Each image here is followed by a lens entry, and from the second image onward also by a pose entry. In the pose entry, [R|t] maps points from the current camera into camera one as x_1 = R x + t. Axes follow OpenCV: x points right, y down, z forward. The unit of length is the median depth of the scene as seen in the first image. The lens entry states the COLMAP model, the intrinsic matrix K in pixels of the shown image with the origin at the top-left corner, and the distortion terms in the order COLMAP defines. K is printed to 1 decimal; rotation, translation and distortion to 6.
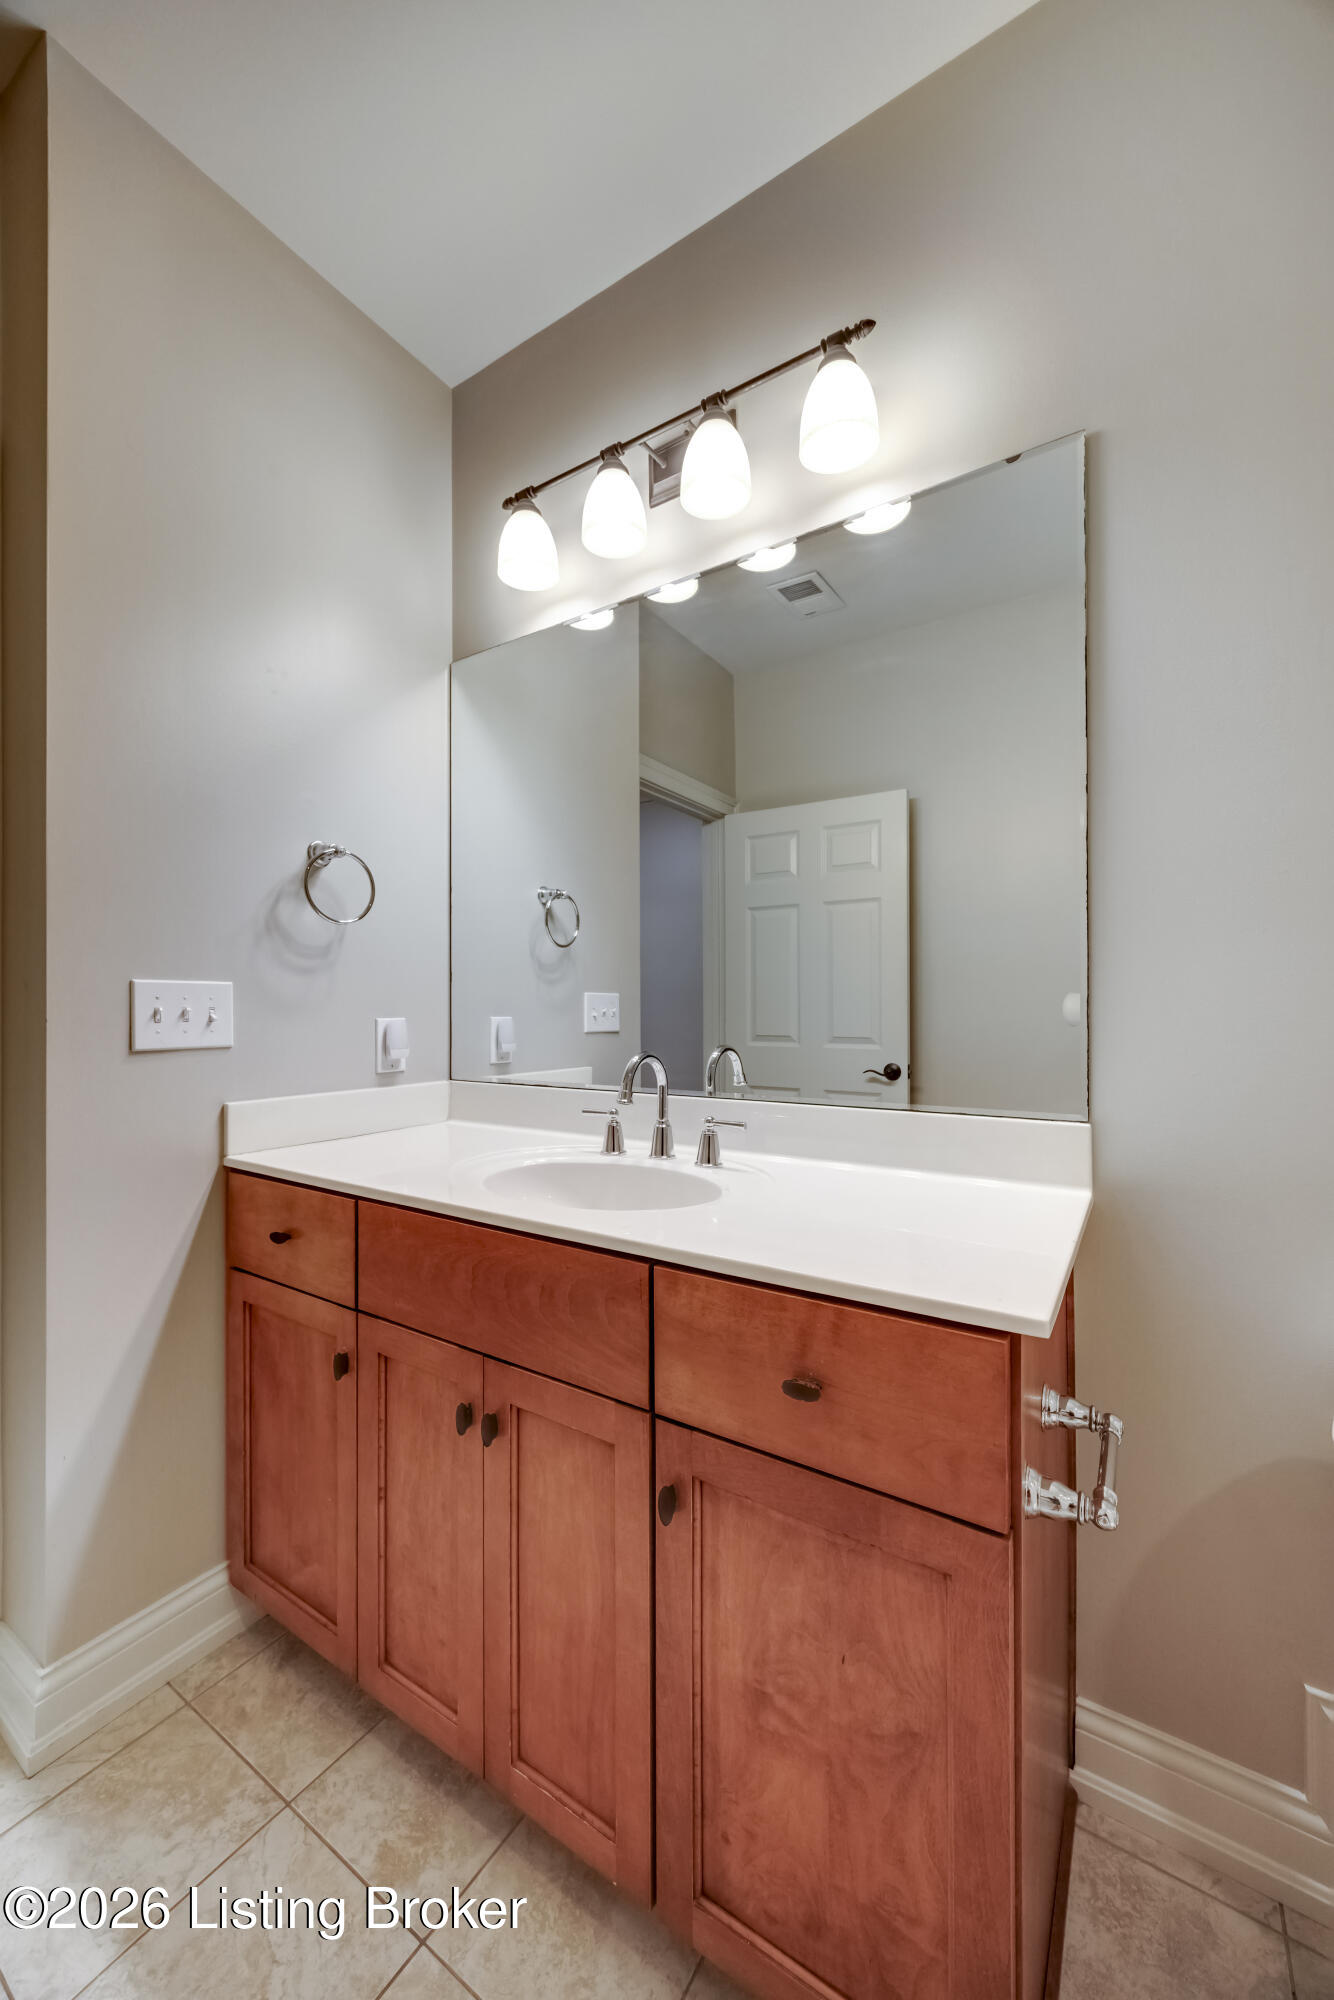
lens RADIAL K [[761.6, 0, 666.0], [0, 761.6, 1008.9], [0, 0, 1]] dist [-0.004216, -0.000822]
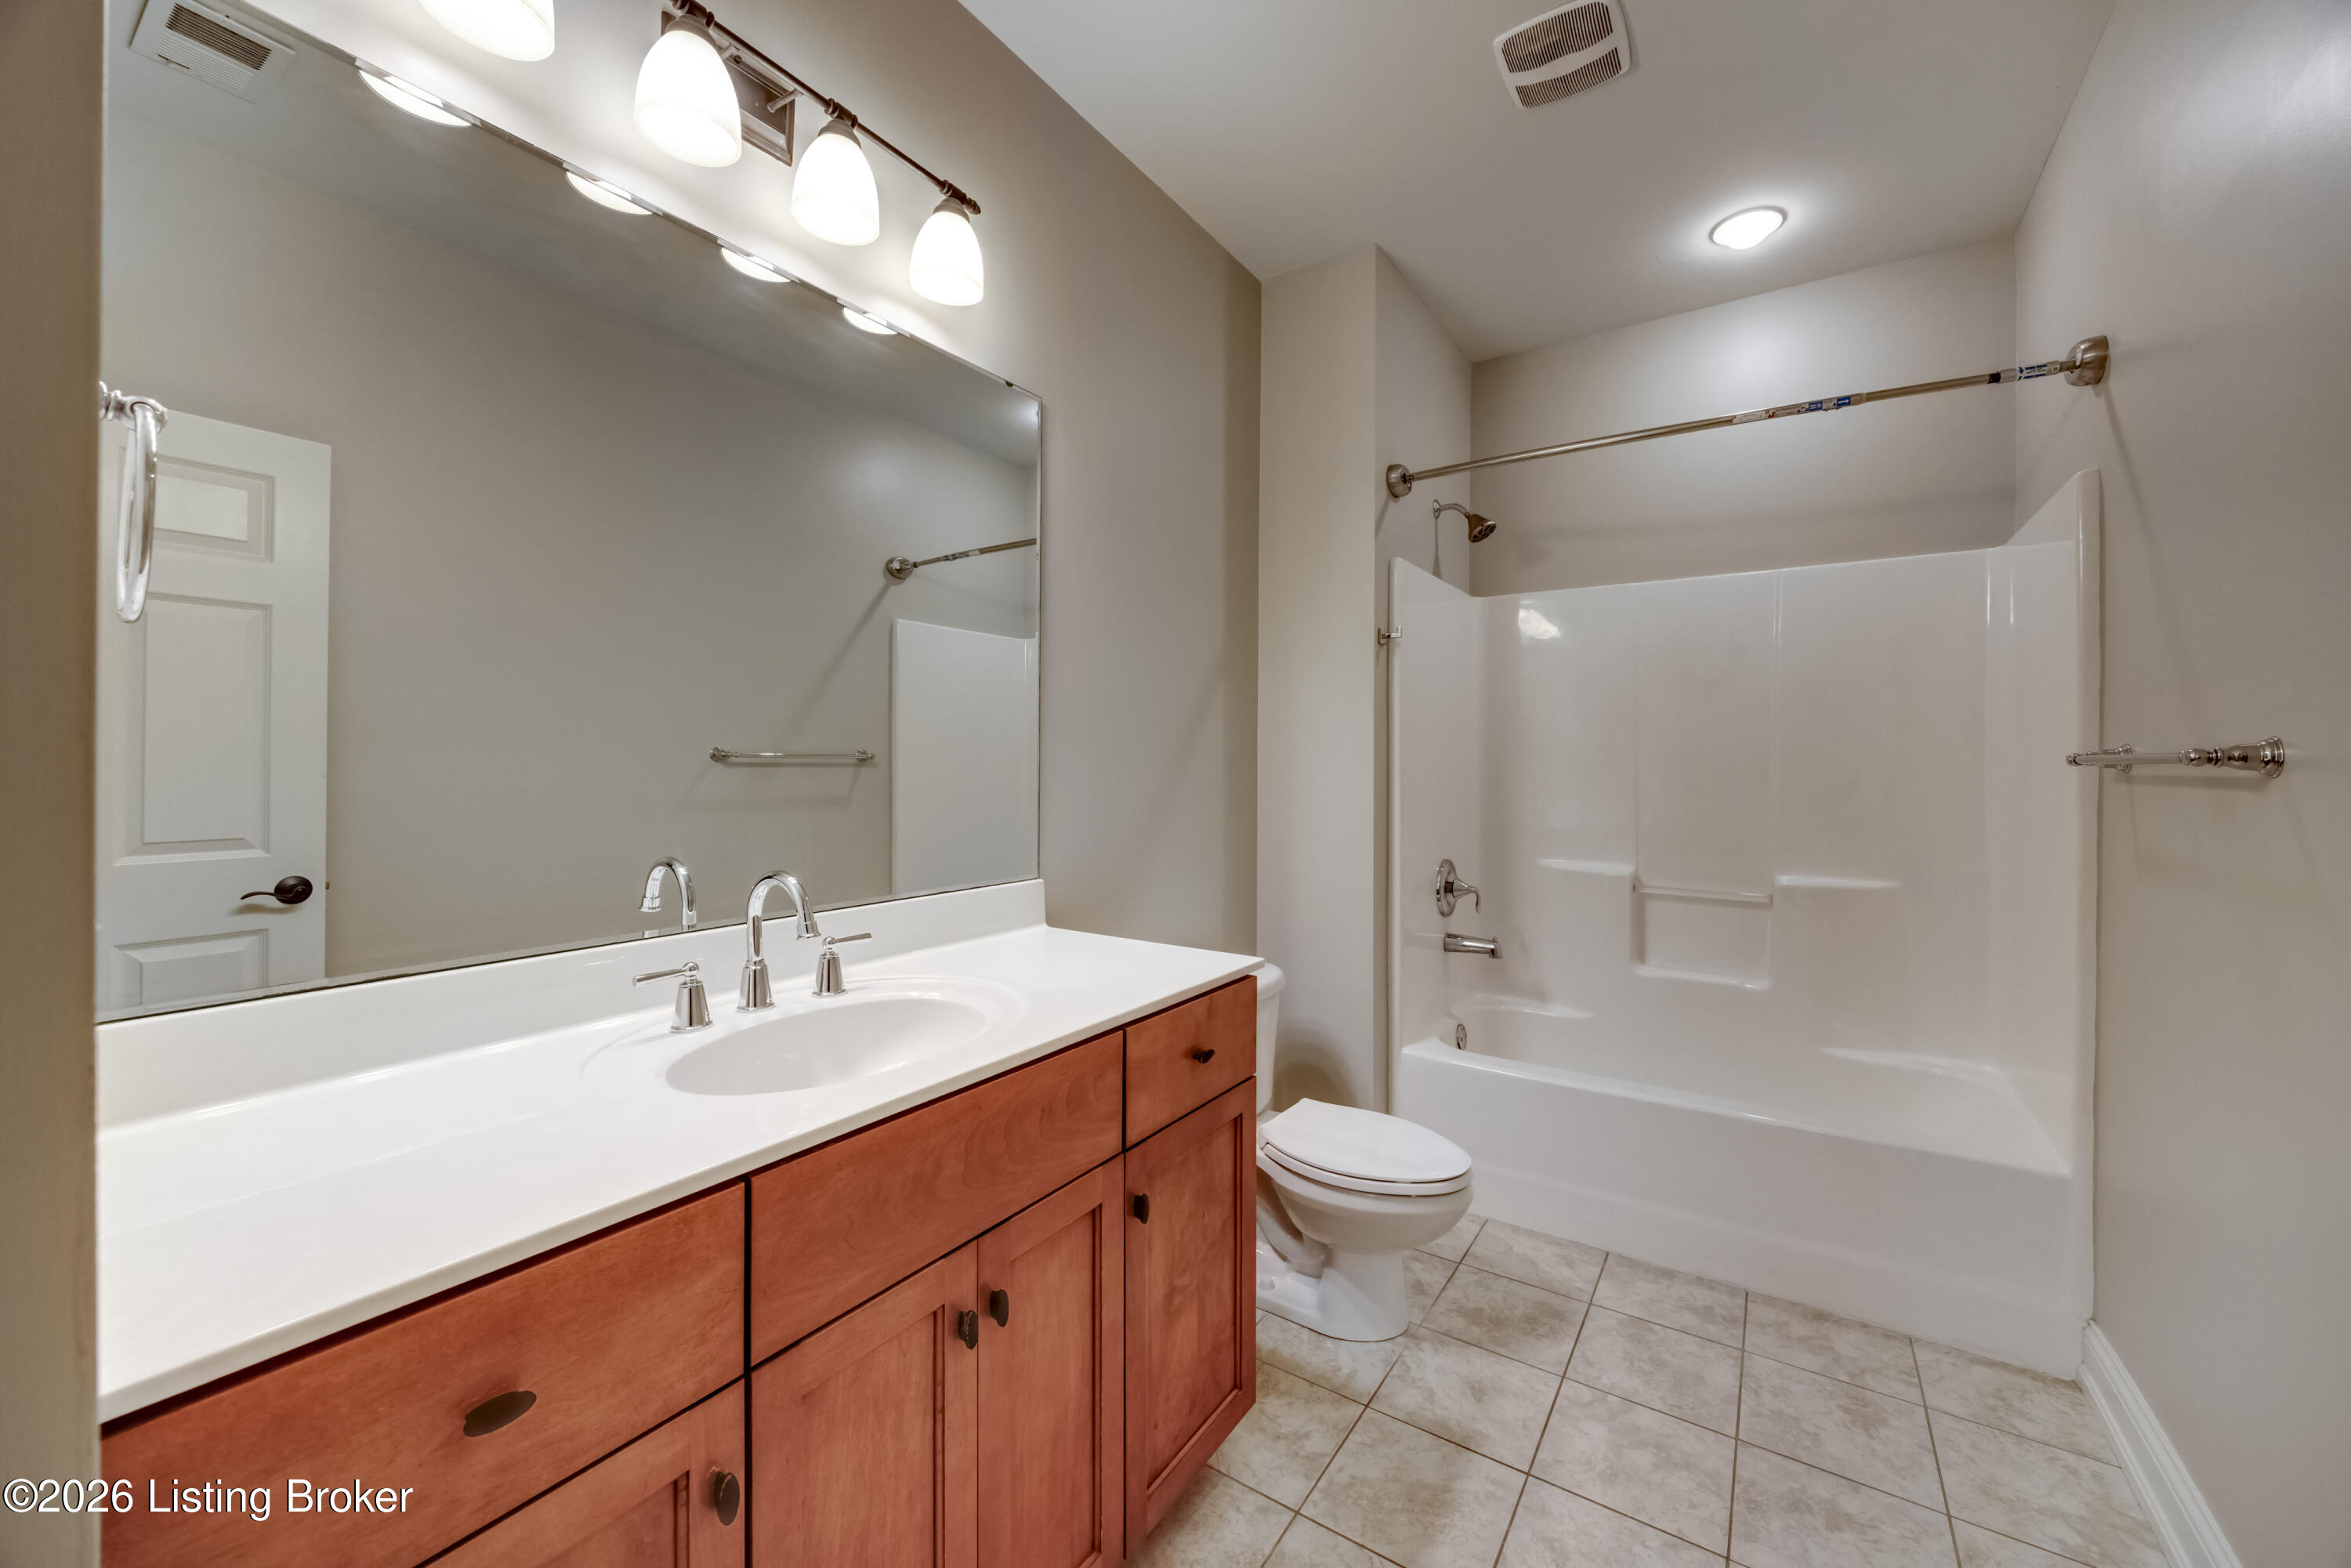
lens RADIAL K [[895.2, 0, 1170.8], [0, 895.2, 773.6], [0, 0, 1]] dist [-0.004216, -0.000822]
pose [[0.000950, 0.004009, 0.999992, -1.230846], [-0.010291, 0.999939, -0.003999, -0.056041], [-0.999947, -0.010287, 0.000992, 0.791826]]
